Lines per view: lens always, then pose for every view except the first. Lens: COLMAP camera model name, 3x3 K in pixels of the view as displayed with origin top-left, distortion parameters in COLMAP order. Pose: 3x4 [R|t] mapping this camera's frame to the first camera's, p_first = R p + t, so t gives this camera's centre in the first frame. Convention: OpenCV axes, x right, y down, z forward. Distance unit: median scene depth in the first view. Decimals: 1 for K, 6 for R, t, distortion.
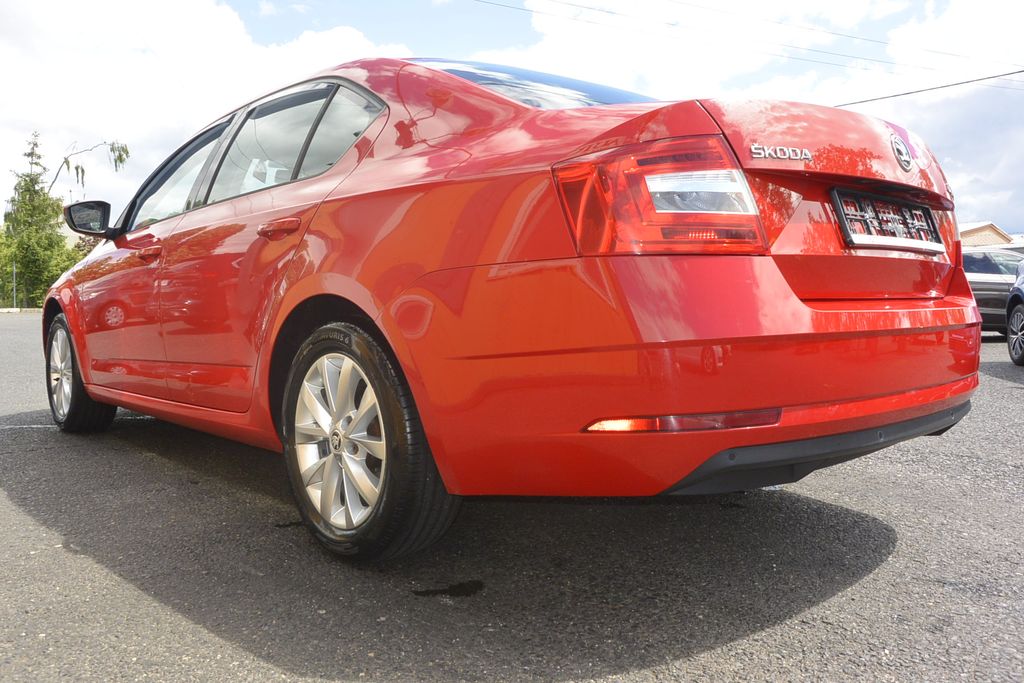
lens RADIAL K [[781.8, 0, 509.9], [0, 781.8, 336.5], [0, 0, 1]] dist [-0.007204, 0.016875]
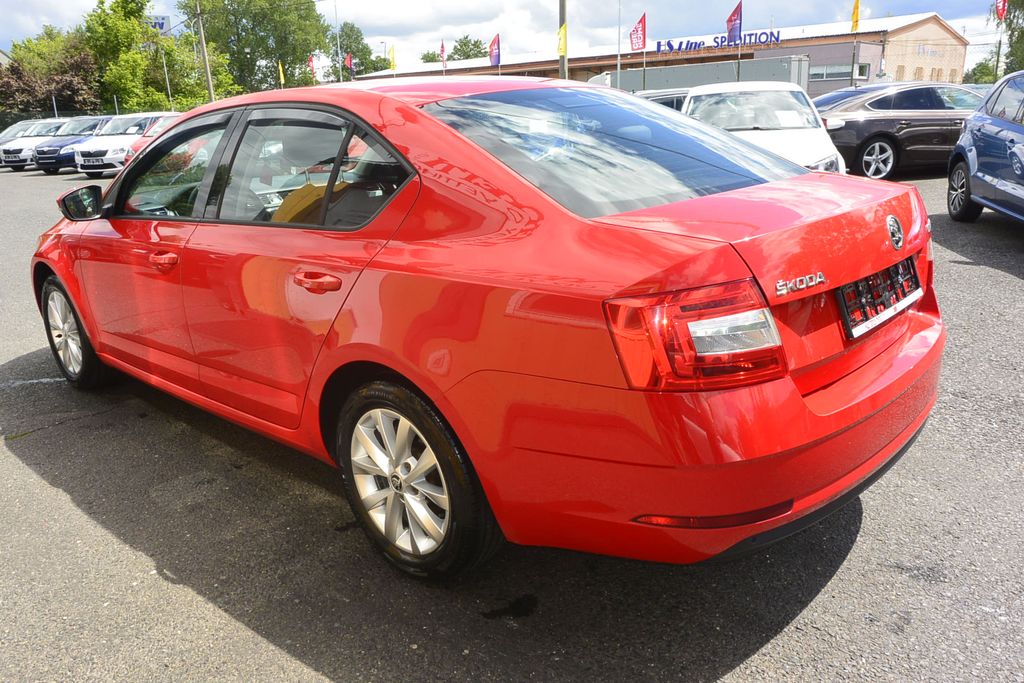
lens RADIAL K [[781.8, 0, 507.8], [0, 781.8, 326.2], [0, 0, 1]] dist [-0.007204, 0.016875]
pose [[0.996115, -0.060881, 0.063624, -0.123352], [0.044377, 0.971112, 0.234461, -0.363226], [-0.076061, -0.230727, 0.970041, -0.073470]]
